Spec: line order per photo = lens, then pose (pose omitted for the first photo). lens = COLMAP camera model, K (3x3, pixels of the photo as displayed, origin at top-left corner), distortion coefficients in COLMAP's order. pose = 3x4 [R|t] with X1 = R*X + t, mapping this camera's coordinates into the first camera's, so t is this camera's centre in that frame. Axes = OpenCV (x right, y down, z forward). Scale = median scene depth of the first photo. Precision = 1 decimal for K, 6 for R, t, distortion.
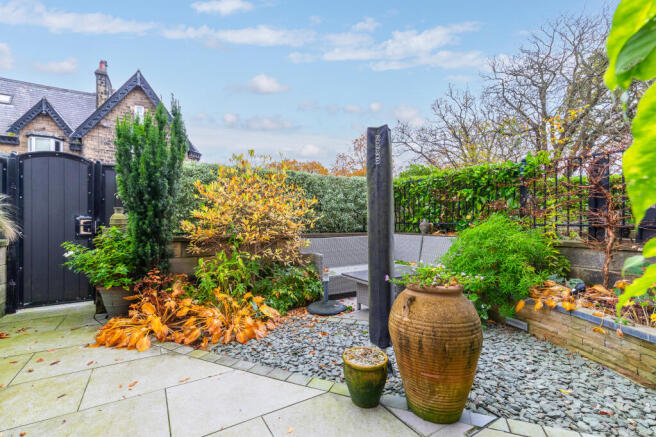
lens RADIAL K [[290.7, 0, 327.2], [0, 290.7, 220.6], [0, 0, 1]] dist [0.002324, -0.000103]
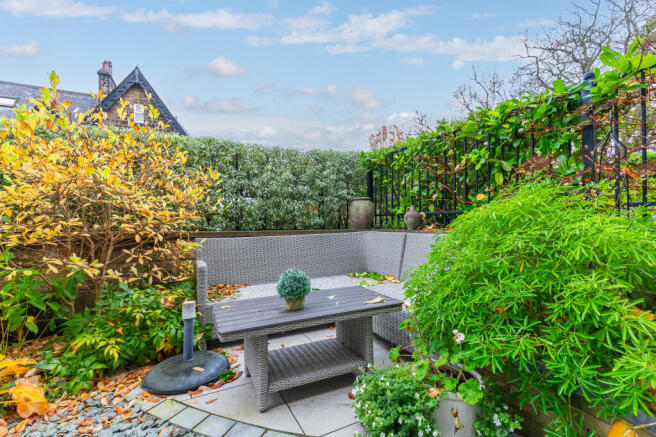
lens RADIAL K [[290.7, 0, 327.2], [0, 290.7, 220.6], [0, 0, 1]] dist [0.002324, -0.000103]
pose [[0.996248, -0.011149, -0.085818, 0.208090], [0.010314, 0.999895, -0.010160, 0.029995], [0.085923, 0.009237, 0.996259, 0.361052]]
